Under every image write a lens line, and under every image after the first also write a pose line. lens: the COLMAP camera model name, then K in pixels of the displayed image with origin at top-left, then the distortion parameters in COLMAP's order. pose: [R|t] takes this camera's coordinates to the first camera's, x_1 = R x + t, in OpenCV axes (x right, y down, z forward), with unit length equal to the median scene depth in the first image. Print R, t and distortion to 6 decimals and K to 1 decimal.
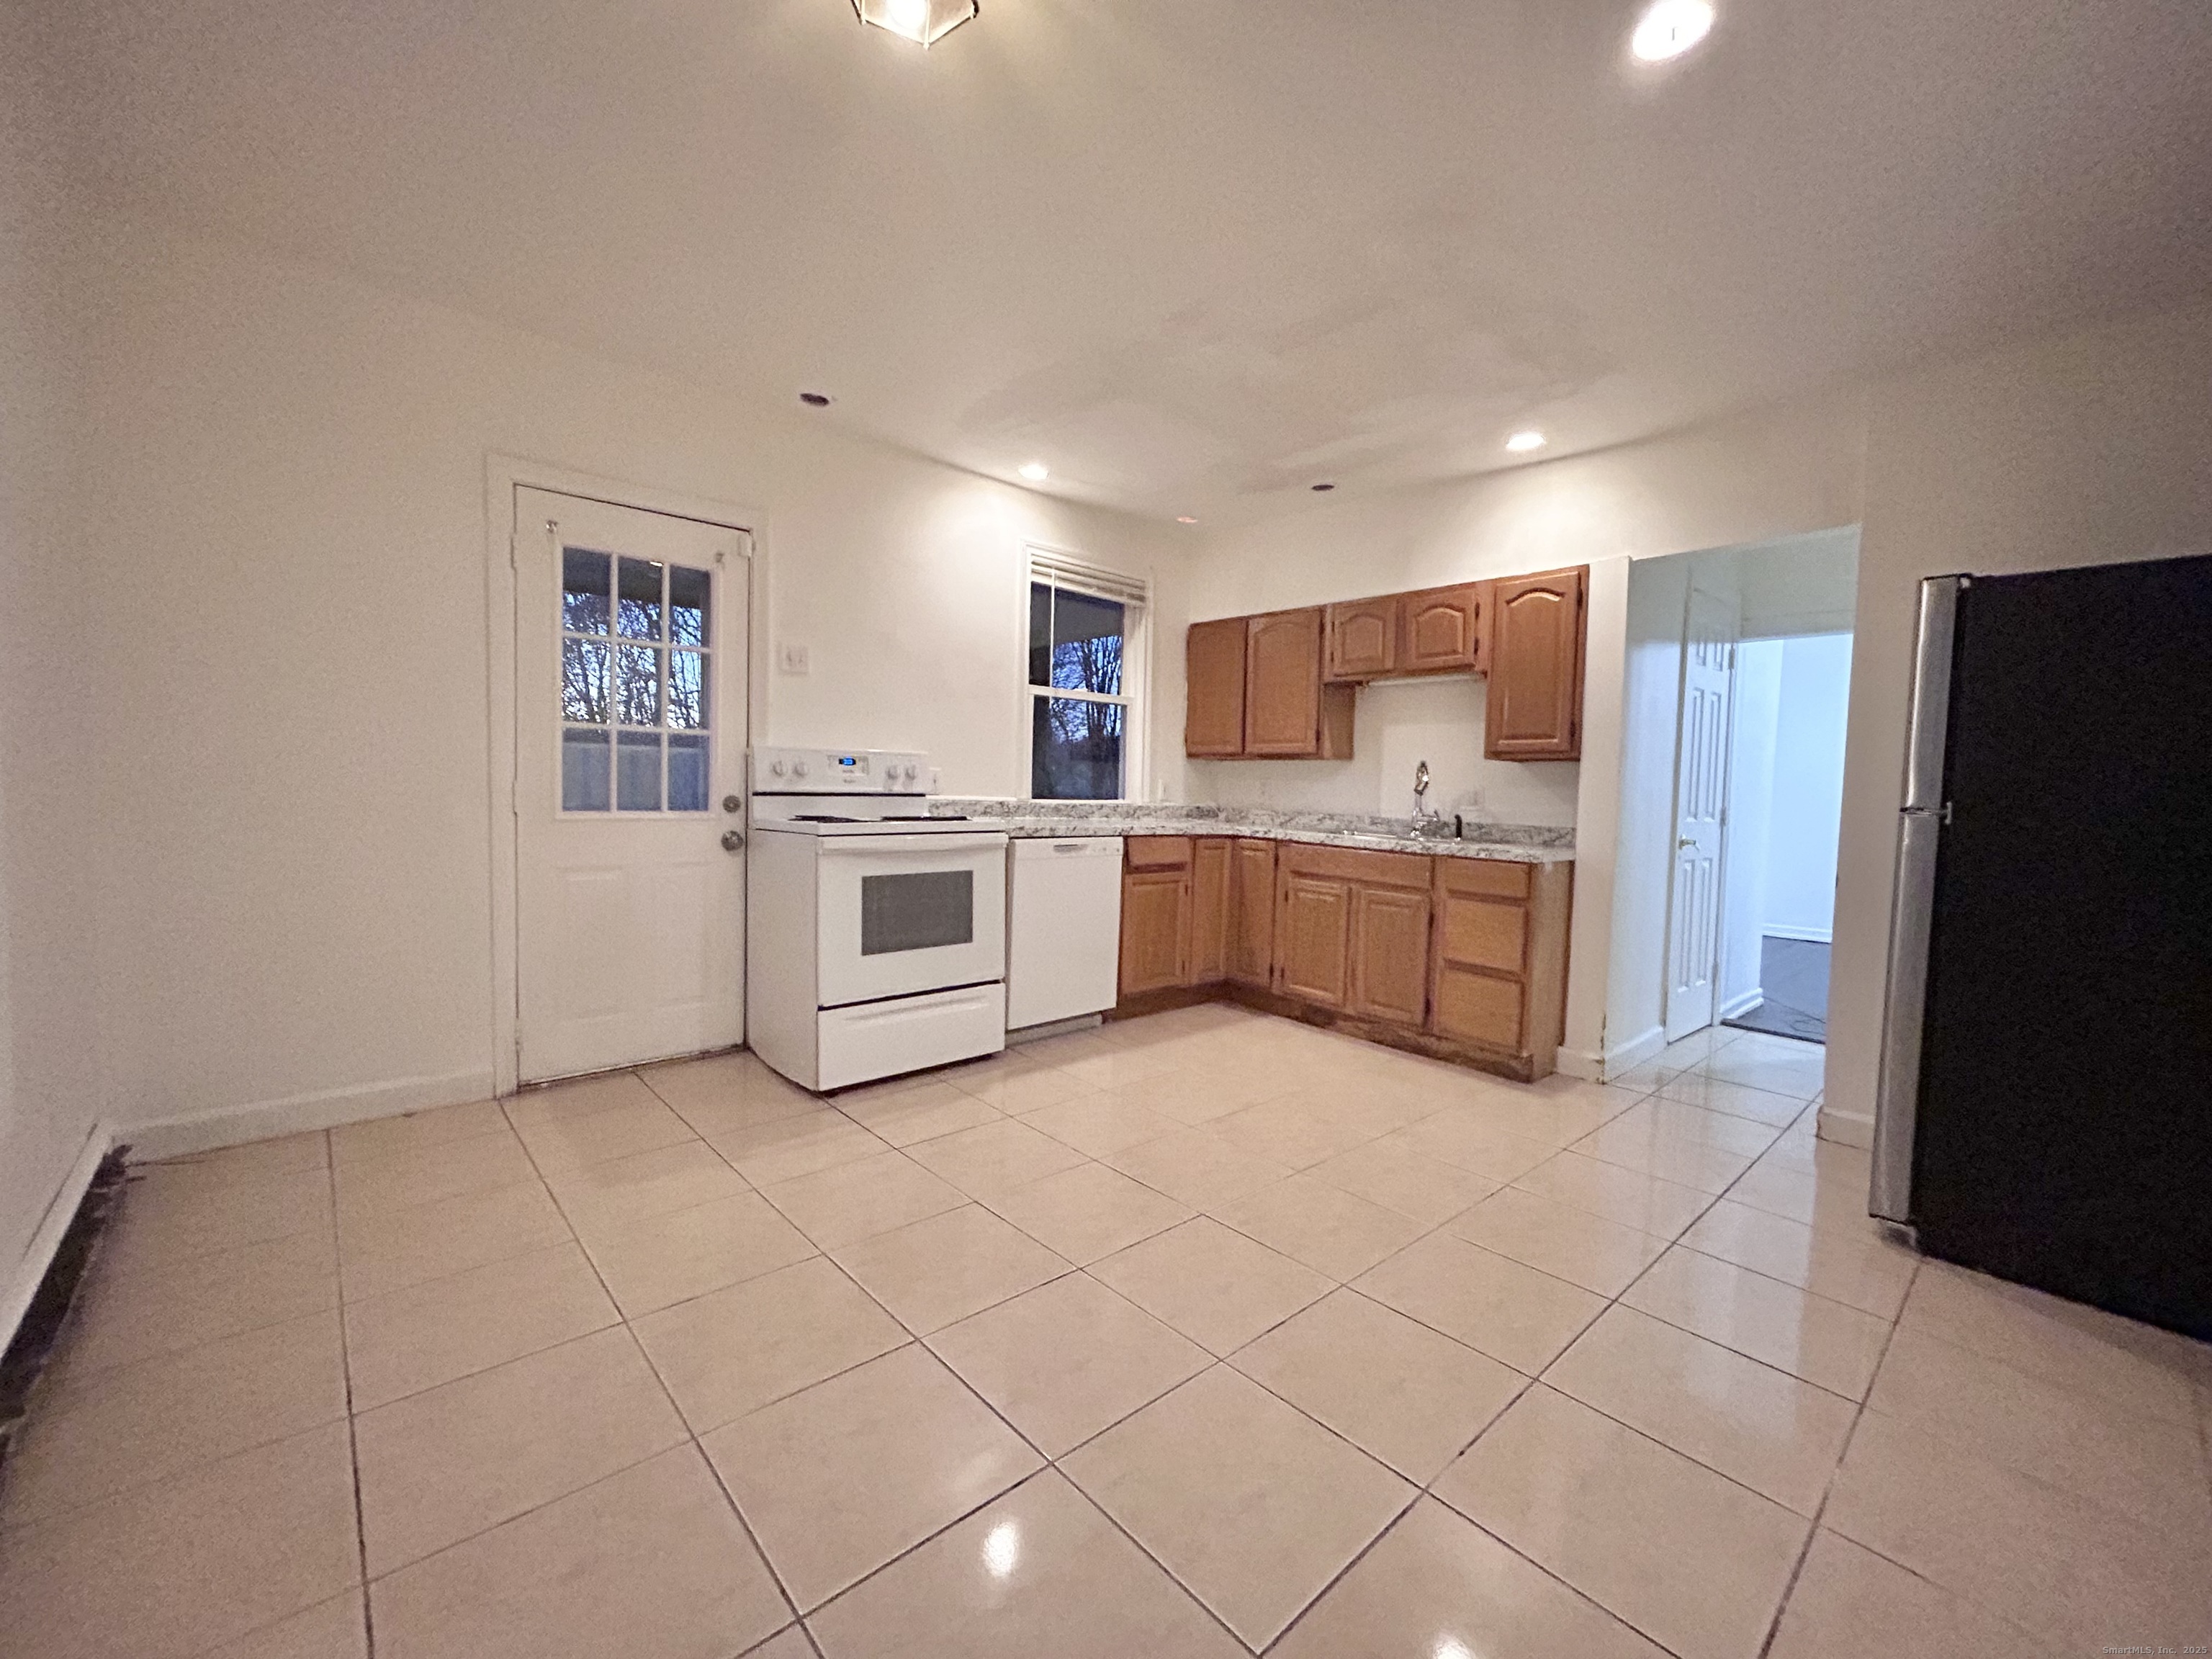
lens RADIAL K [[888.2, 0, 1098.0], [0, 888.2, 828.7], [0, 0, 1]] dist [0.000084, 0.000133]
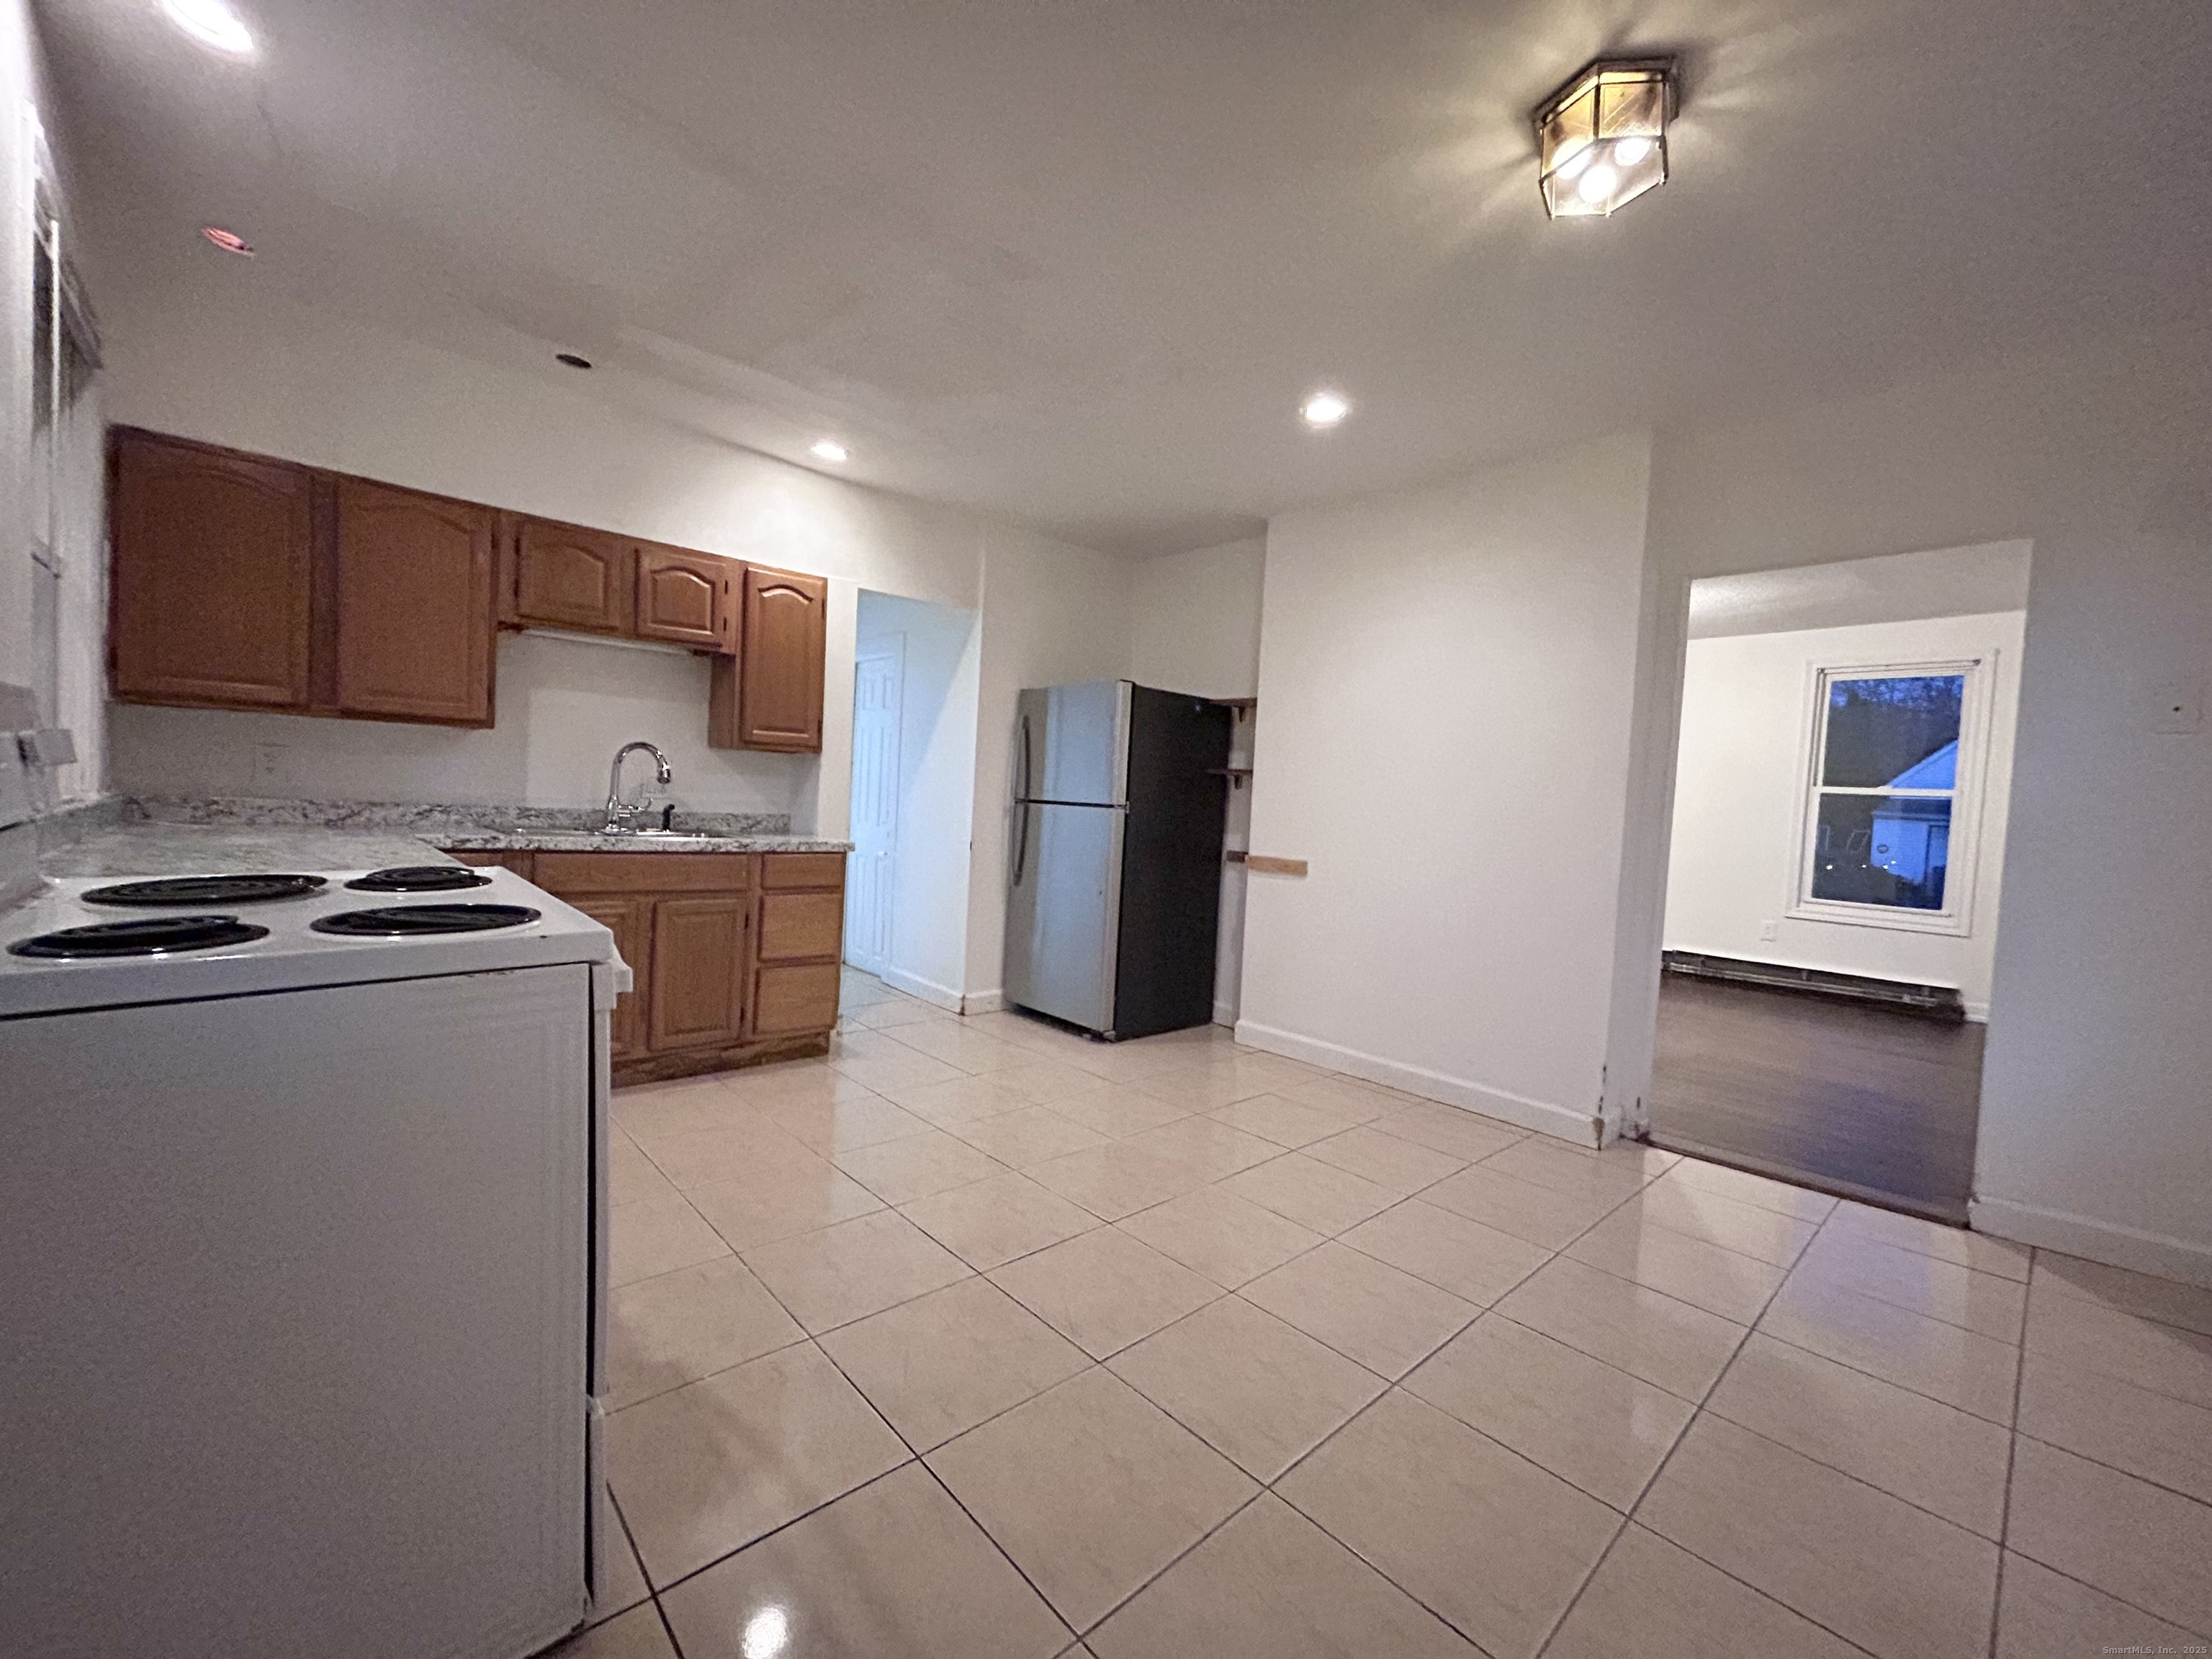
lens RADIAL K [[888.2, 0, 1099.9], [0, 888.2, 830.6], [0, 0, 1]] dist [0.000084, 0.000133]
pose [[-0.004052, -0.066961, 0.997747, -0.566813], [0.000340, 0.997755, 0.066963, -0.056732], [-0.999992, 0.000610, -0.004021, 0.653416]]
